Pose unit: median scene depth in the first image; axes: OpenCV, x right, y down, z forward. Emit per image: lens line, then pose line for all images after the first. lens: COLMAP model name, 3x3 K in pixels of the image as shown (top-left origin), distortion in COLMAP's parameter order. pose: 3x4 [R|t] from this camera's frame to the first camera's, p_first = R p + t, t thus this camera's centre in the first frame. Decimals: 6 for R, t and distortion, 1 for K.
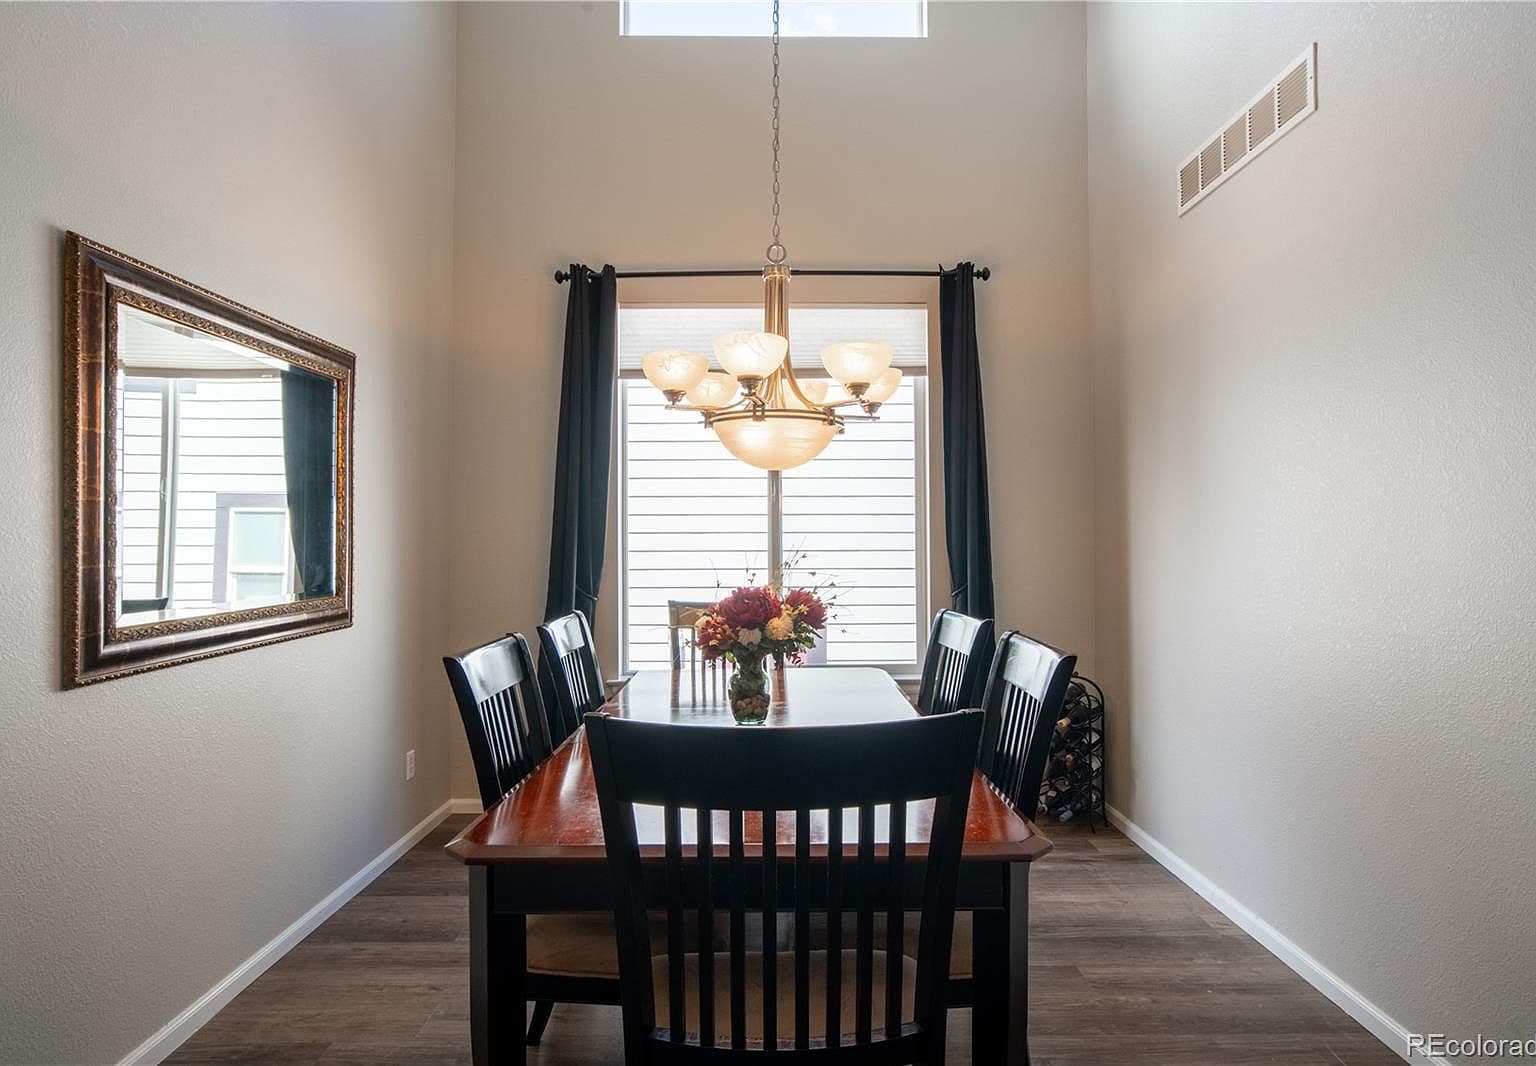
lens RADIAL K [[797.4, 0, 800.8], [0, 797.4, 538.9], [0, 0, 1]] dist [-0.016298, 0.000815]
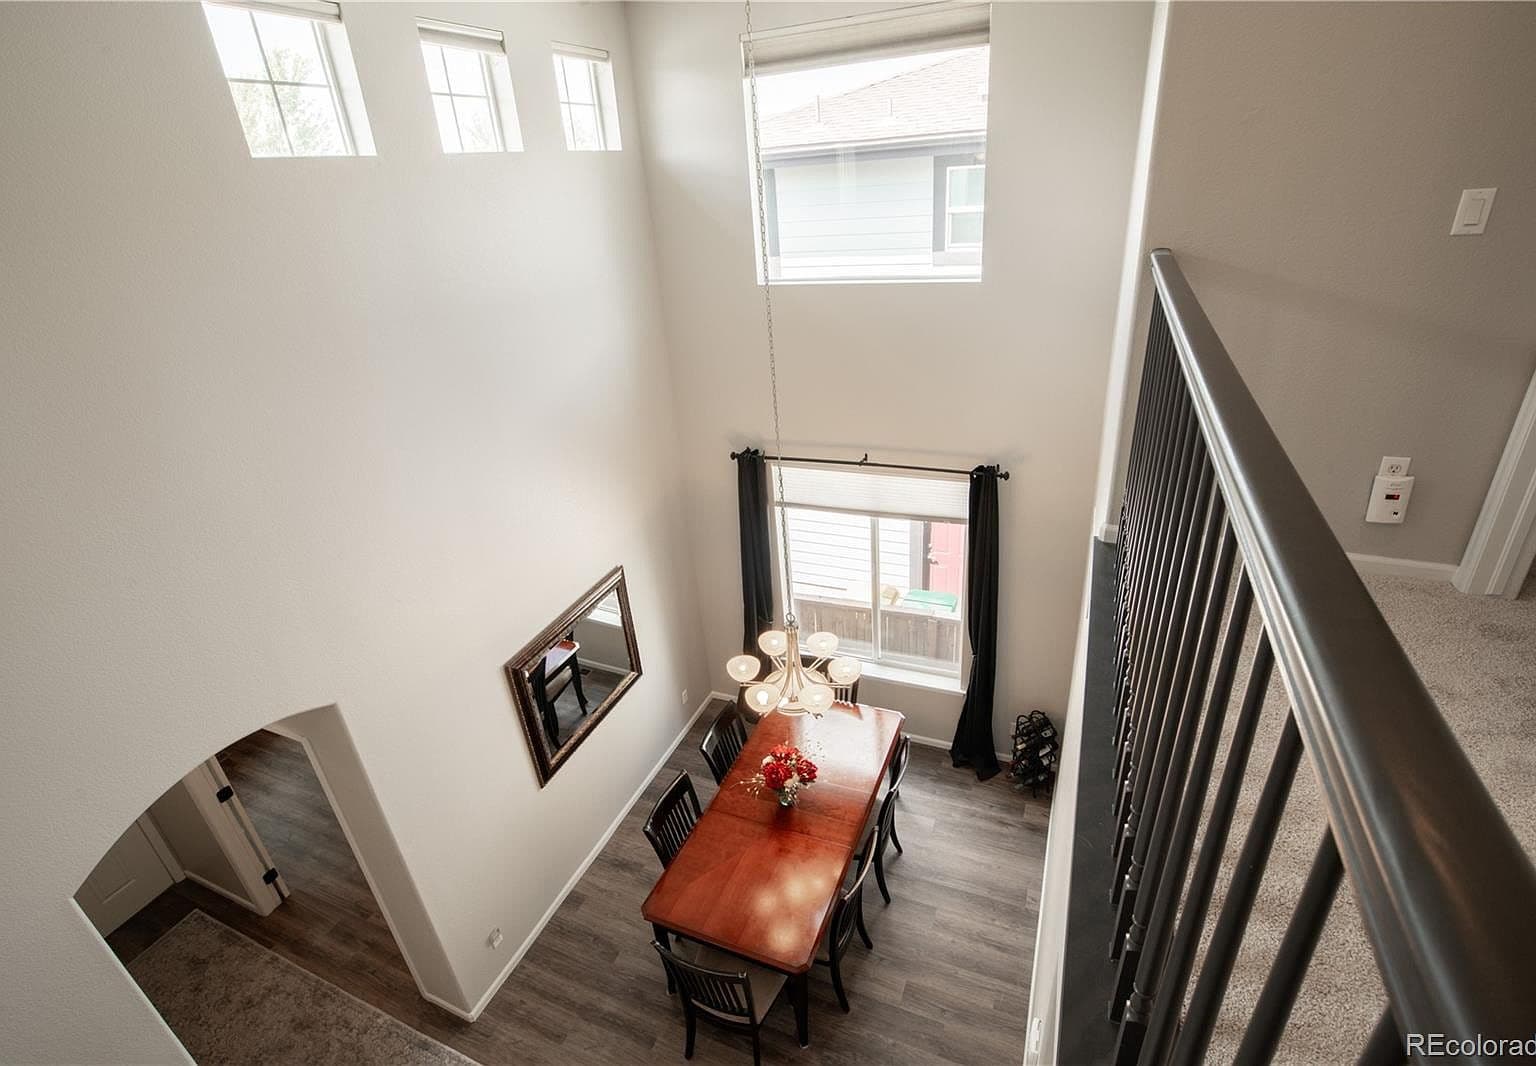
lens RADIAL K [[709.6, 0, 803.3], [0, 709.6, 506.6], [0, 0, 1]] dist [-0.036139, 0.006777]
pose [[0.921738, 0.130533, -0.365185, 0.364129], [0.044752, 0.899561, 0.434497, -0.840024], [0.385223, -0.416835, 0.823318, -0.175791]]
